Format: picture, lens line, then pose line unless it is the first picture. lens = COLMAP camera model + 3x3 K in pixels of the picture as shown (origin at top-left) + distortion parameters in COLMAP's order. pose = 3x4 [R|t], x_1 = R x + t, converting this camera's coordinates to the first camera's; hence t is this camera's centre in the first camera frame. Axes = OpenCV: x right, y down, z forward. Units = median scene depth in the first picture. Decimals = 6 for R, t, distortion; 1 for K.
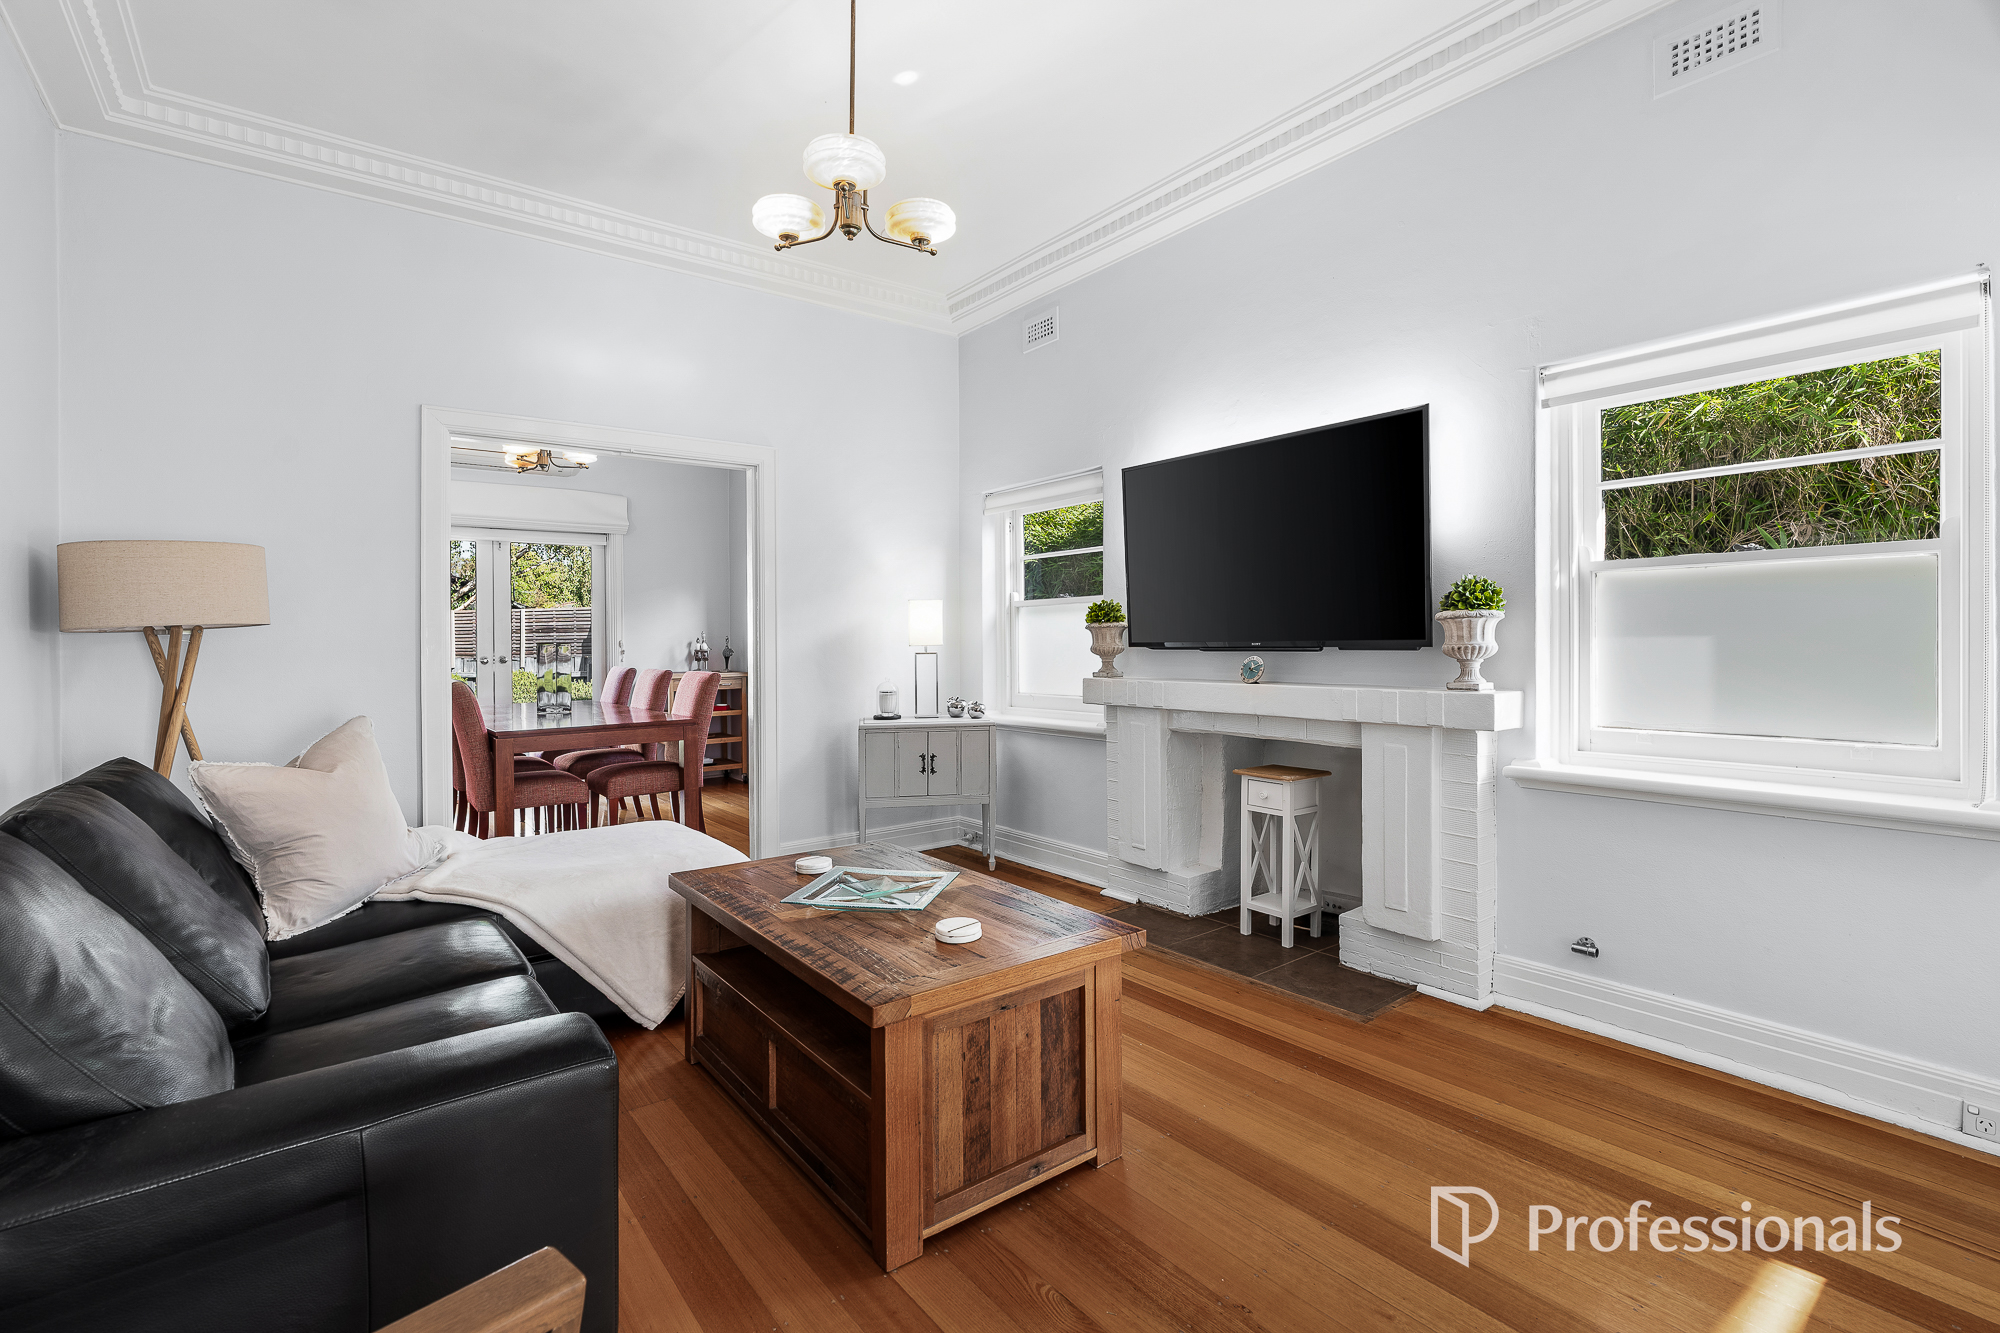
lens RADIAL K [[913.2, 0, 1003.7], [0, 913.2, 624.5], [0, 0, 1]] dist [-0.000806, -0.000284]
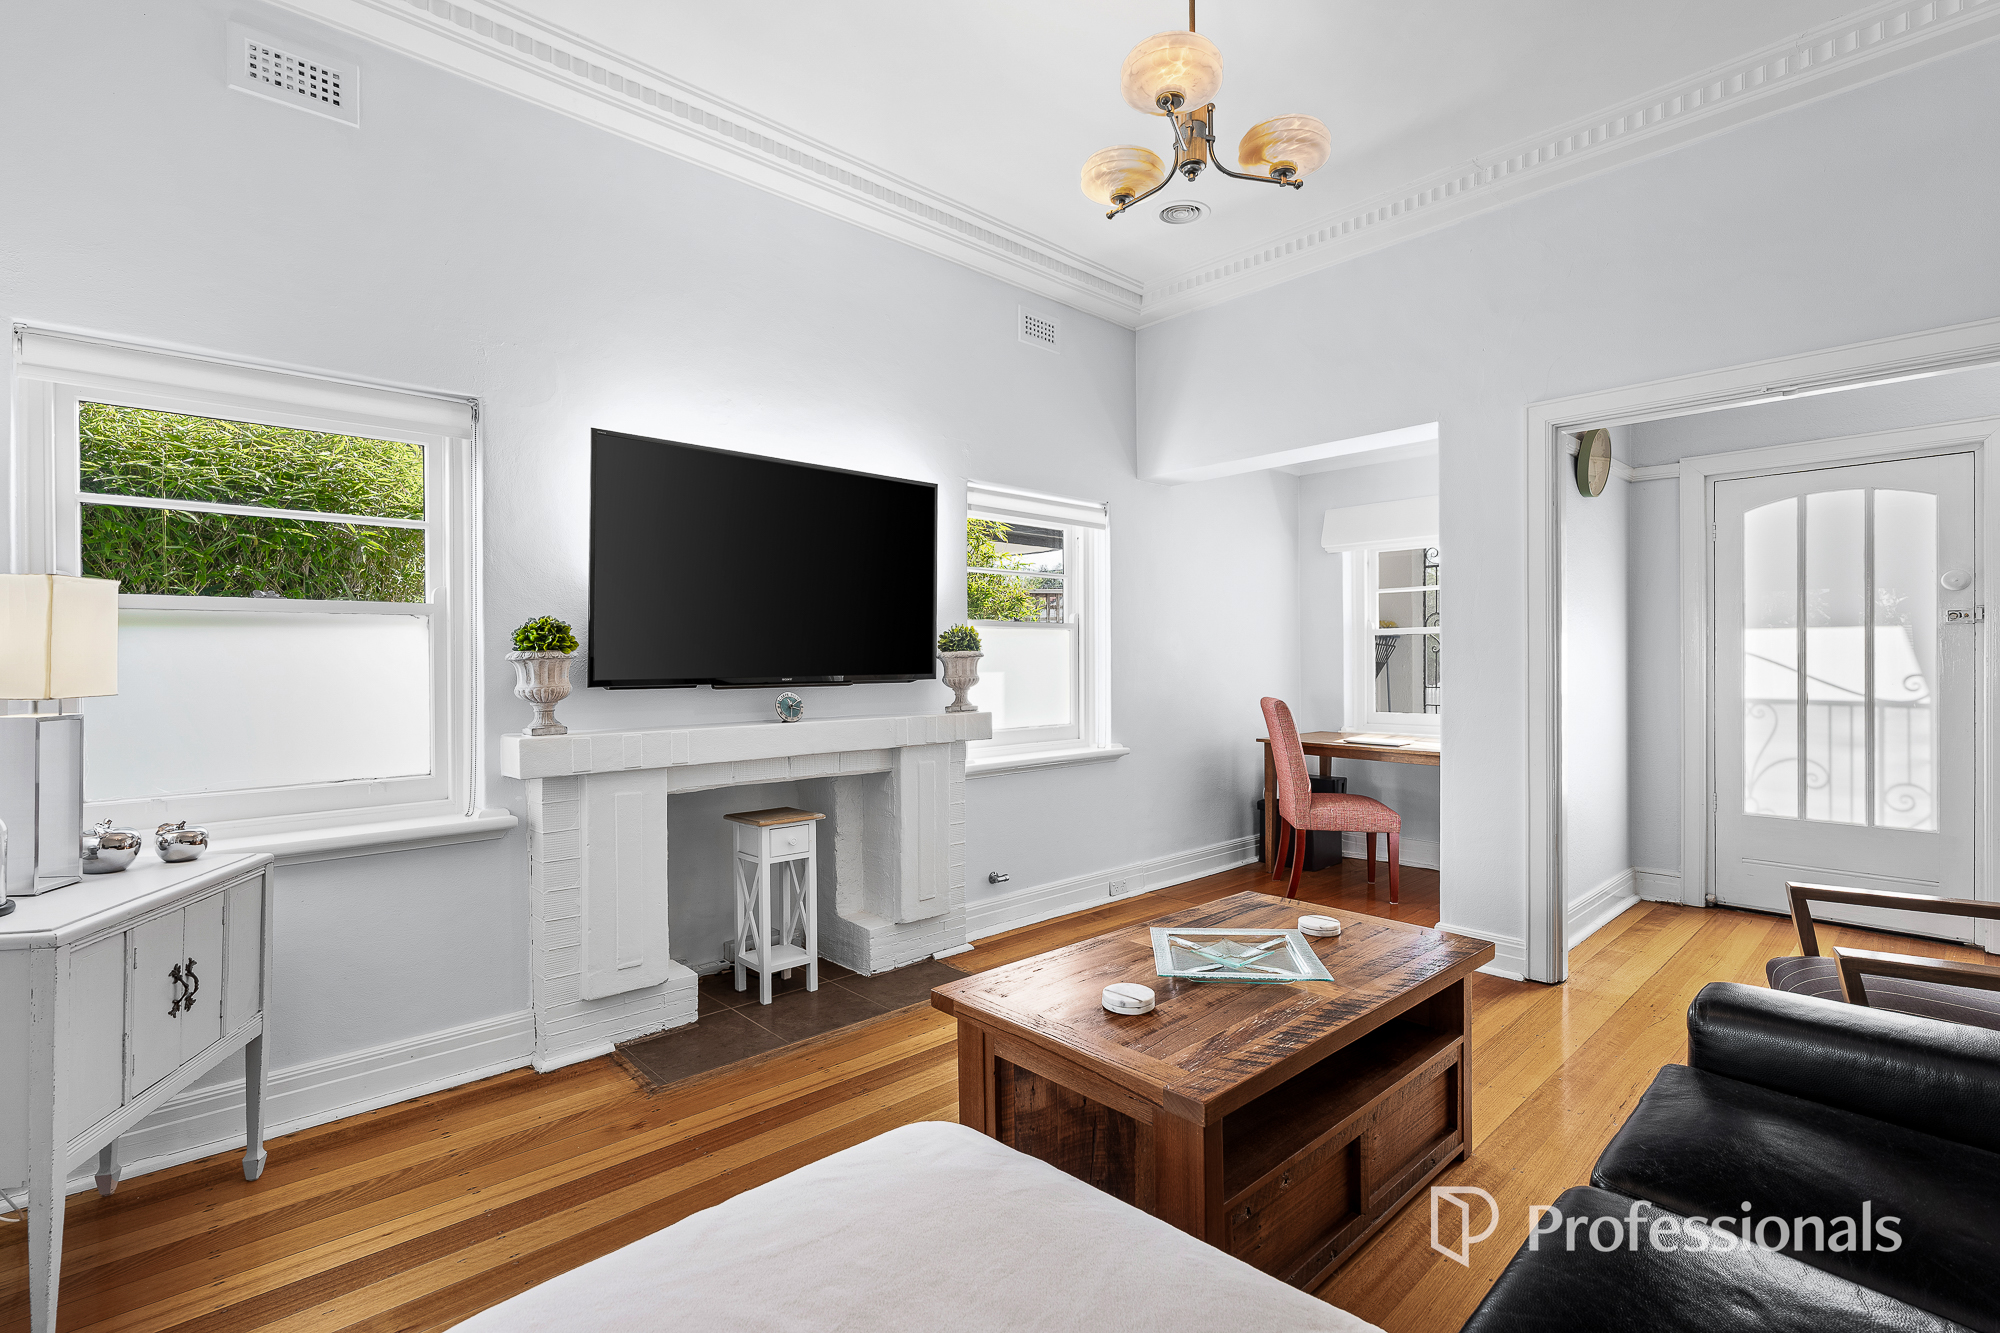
lens RADIAL K [[901.2, 0, 1000.0], [0, 901.2, 666.5], [0, 0, 1]] dist [0.018022, 0.000102]
pose [[-0.066715, 0.013302, 0.997683, -0.640930], [-0.000513, 0.999911, -0.013366, 0.020103], [-0.997772, -0.001404, -0.066702, 0.831147]]
